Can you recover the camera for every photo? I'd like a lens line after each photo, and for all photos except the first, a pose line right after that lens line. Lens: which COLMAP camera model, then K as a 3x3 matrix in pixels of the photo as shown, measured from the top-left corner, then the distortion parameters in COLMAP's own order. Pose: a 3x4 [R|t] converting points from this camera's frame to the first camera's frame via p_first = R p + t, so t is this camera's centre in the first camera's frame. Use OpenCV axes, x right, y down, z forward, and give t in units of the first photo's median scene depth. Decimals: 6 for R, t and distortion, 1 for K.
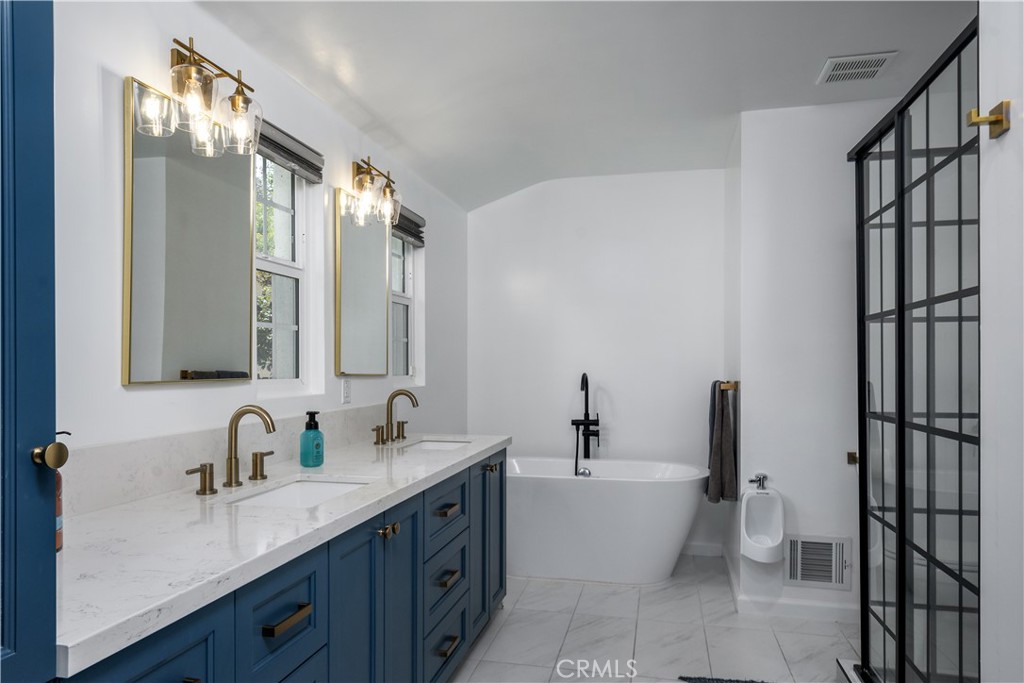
lens RADIAL K [[647.8, 0, 511.1], [0, 647.8, 344.6], [0, 0, 1]] dist [-0.000640, -0.000189]
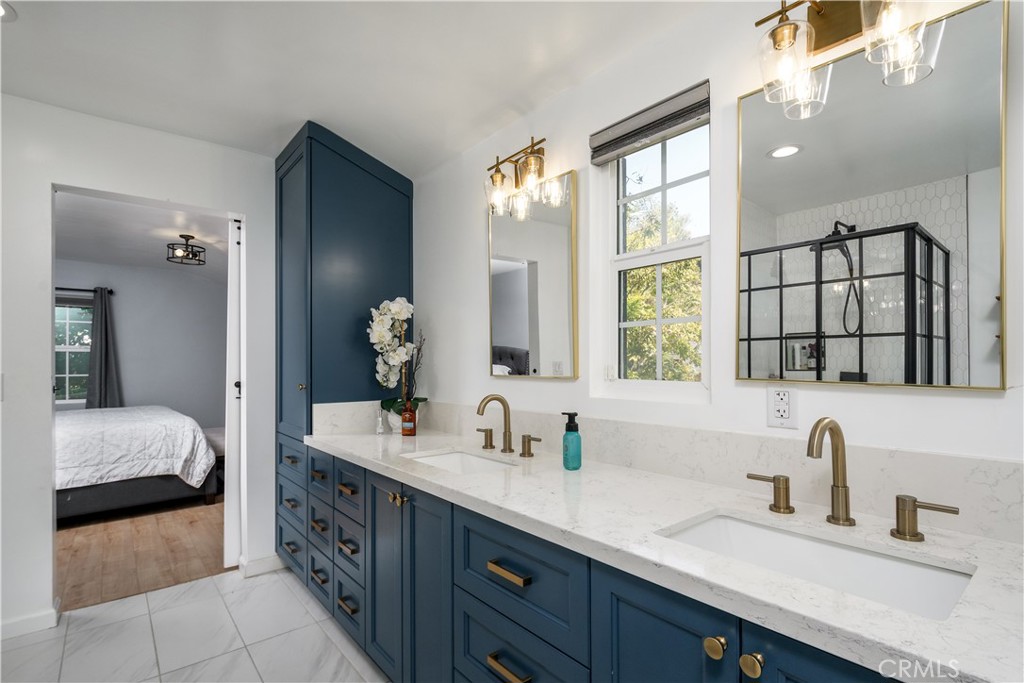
lens RADIAL K [[484.8, 0, 503.6], [0, 484.8, 361.4], [0, 0, 1]] dist [0.005144, 0.000496]
pose [[-0.612682, 0.005759, -0.790308, 0.342806], [0.035048, 0.999188, -0.019889, 0.035598], [0.789552, -0.039885, -0.612386, 1.377692]]
